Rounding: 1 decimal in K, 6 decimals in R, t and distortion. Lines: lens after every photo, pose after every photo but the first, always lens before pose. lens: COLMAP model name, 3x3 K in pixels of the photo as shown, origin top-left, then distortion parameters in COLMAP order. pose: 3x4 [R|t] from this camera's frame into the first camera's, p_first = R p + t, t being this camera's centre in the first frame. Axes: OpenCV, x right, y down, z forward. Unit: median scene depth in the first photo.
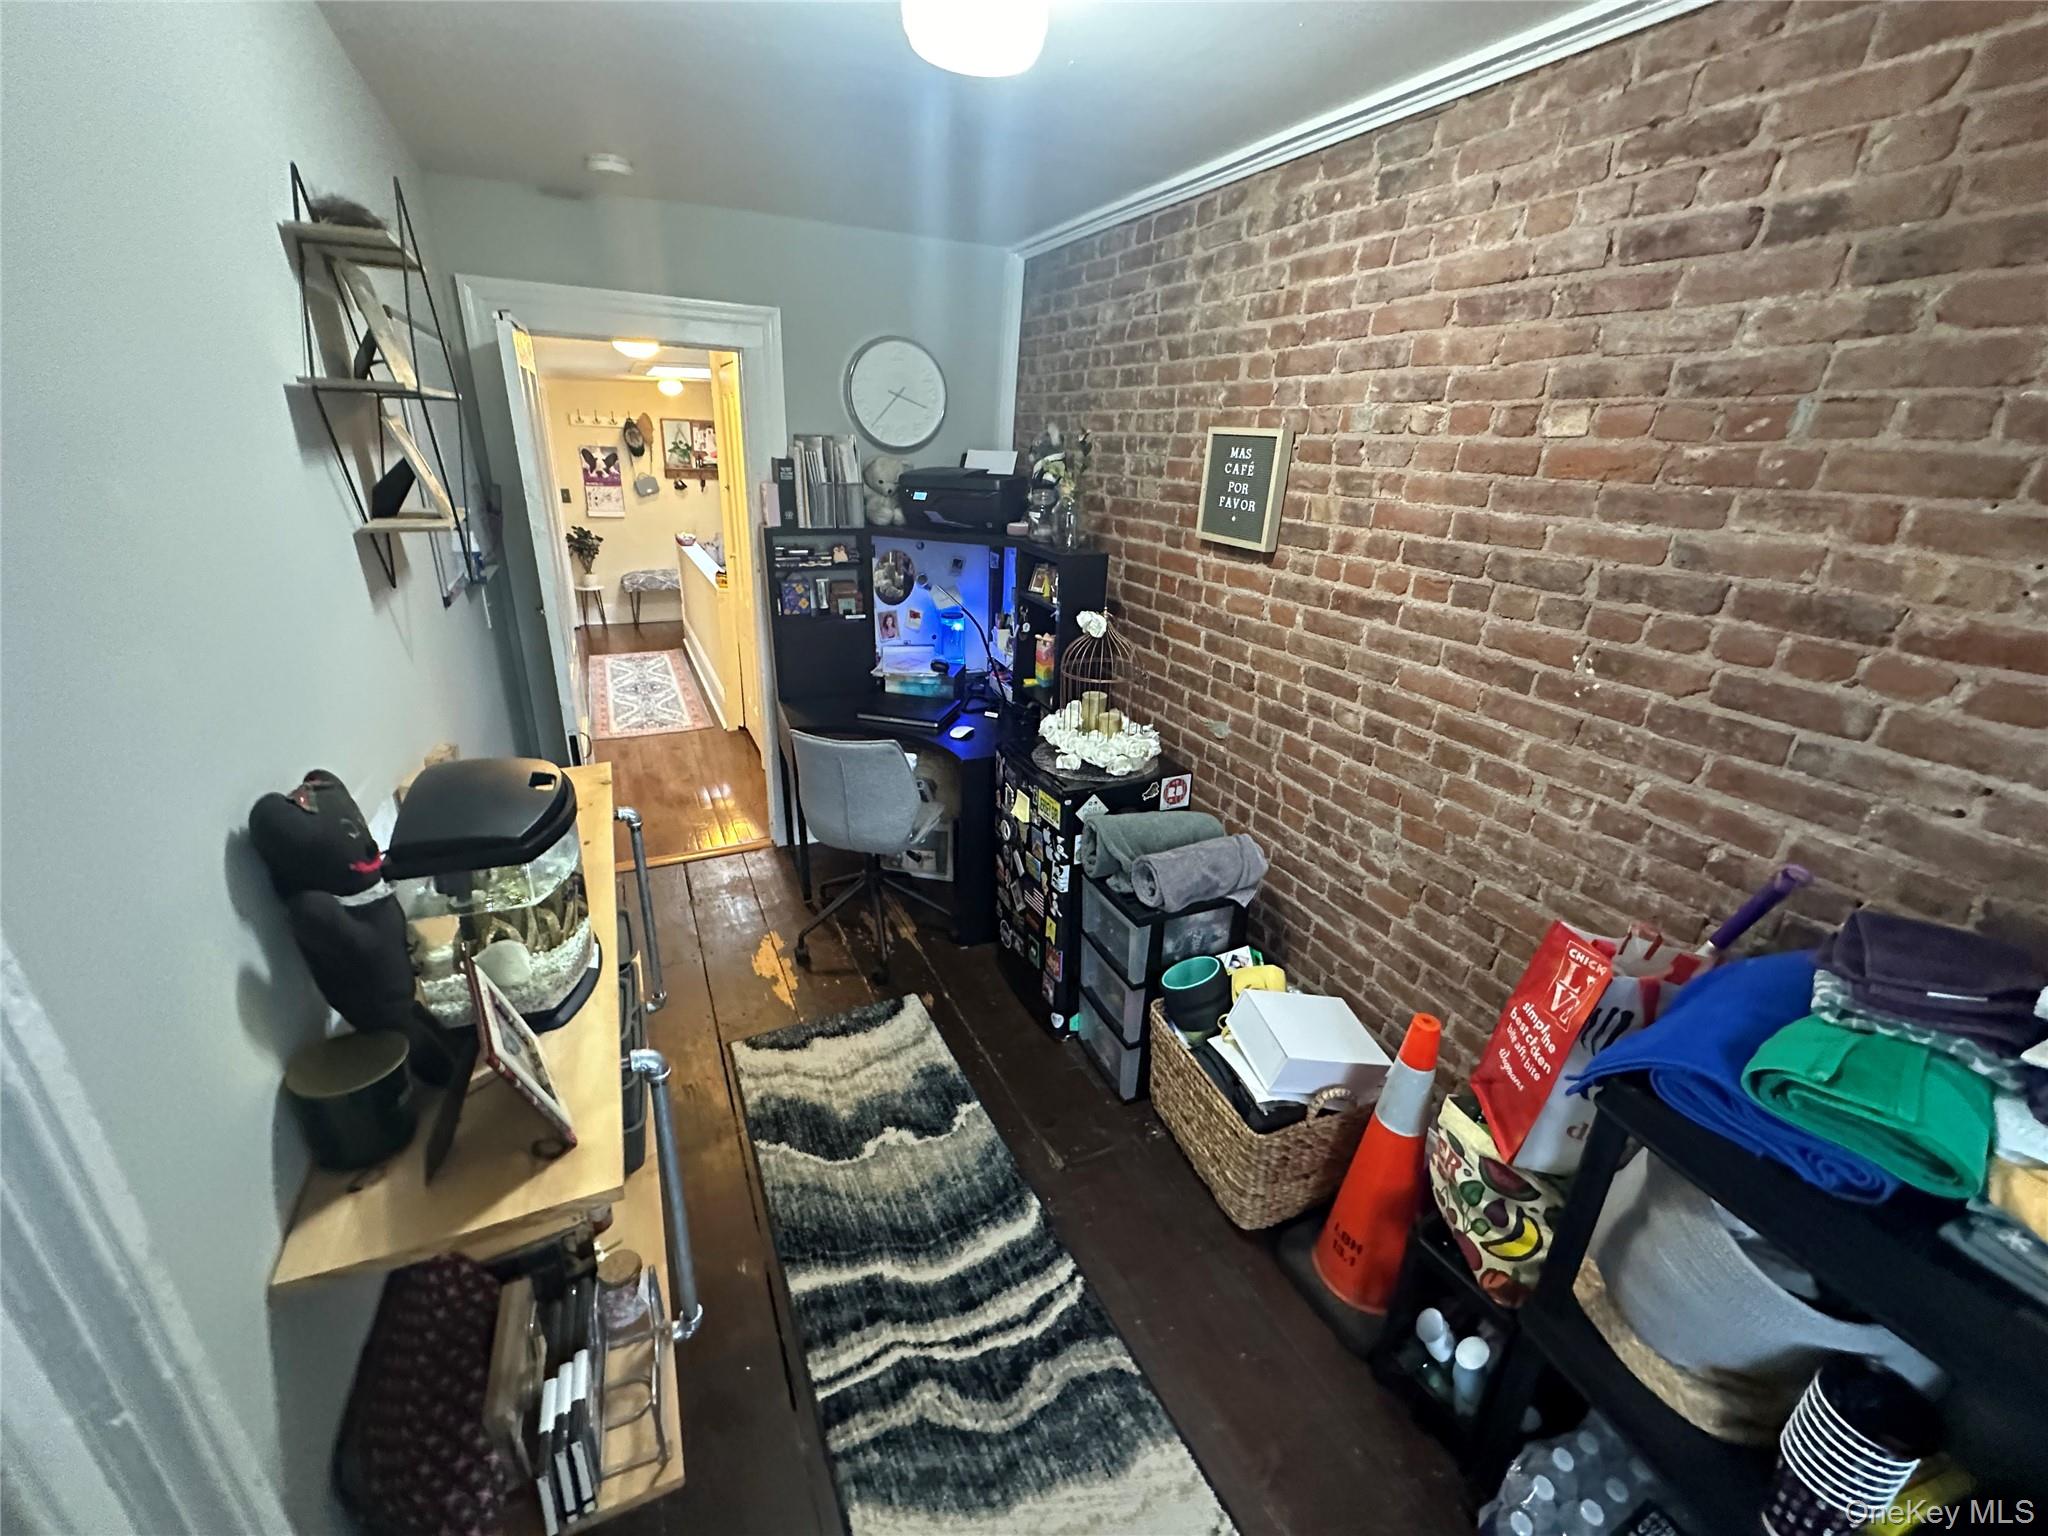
lens RADIAL K [[817.1, 0, 1022.1], [0, 817.1, 767.4], [0, 0, 1]] dist [-0.005230, 0.000650]
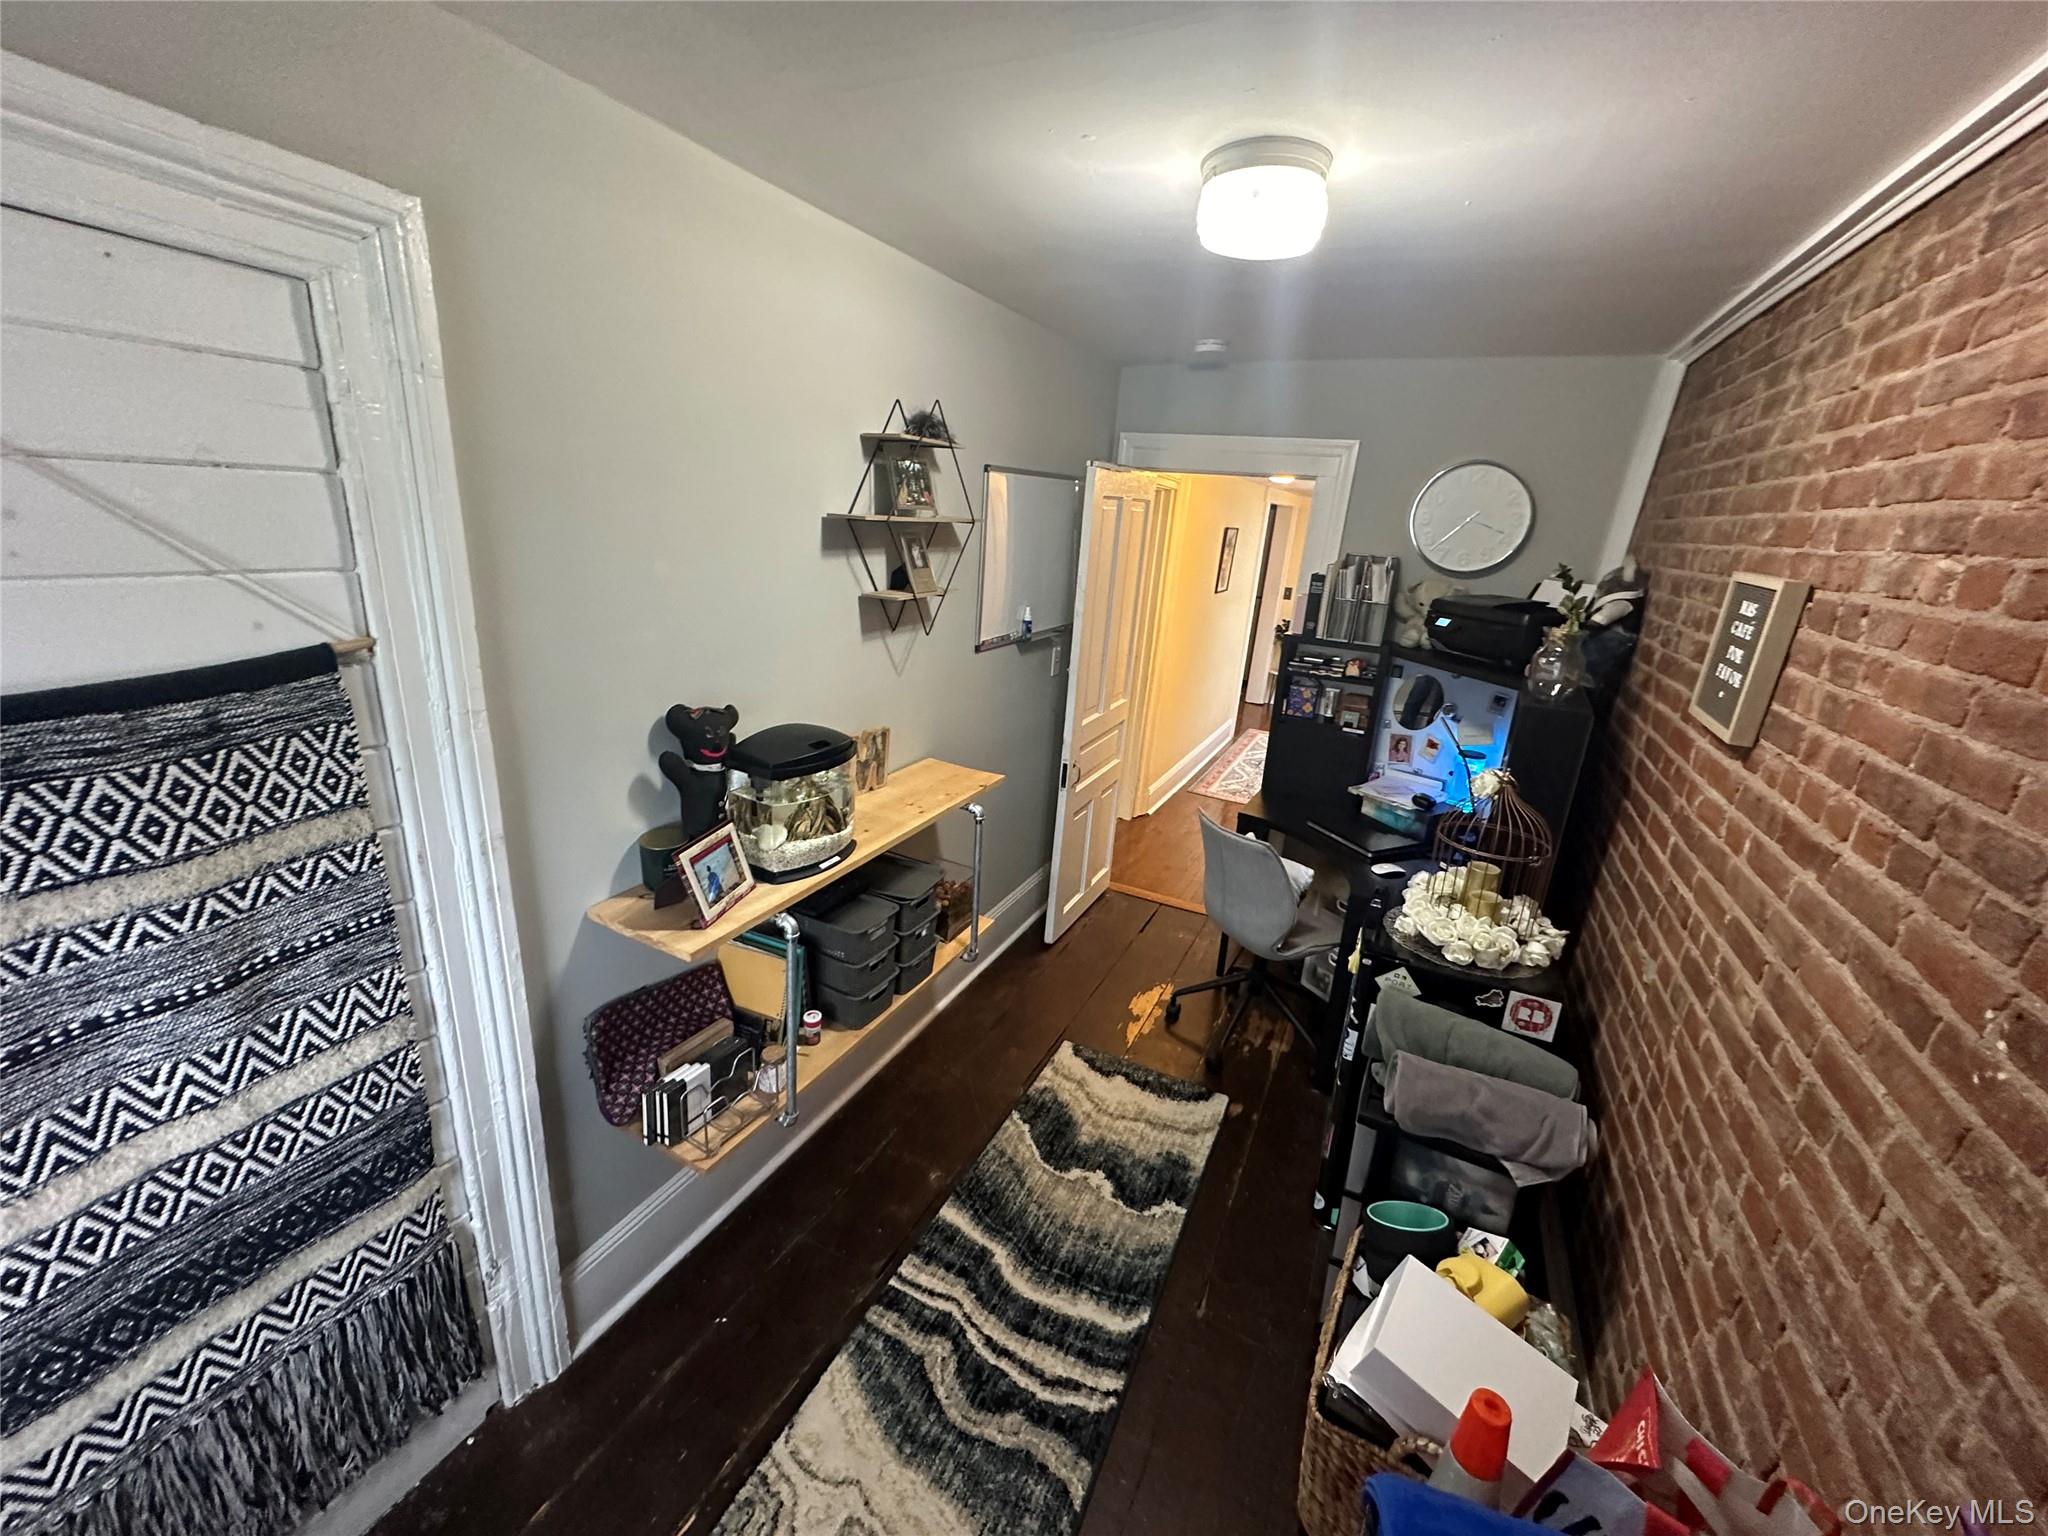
lens RADIAL K [[817.1, 0, 1022.5], [0, 817.1, 767.1], [0, 0, 1]] dist [-0.005230, 0.000650]
pose [[0.612767, 0.243405, -0.751844, 0.478275], [-0.330556, 0.943103, 0.035915, -0.070167], [0.717809, 0.226519, 0.658362, 0.101042]]
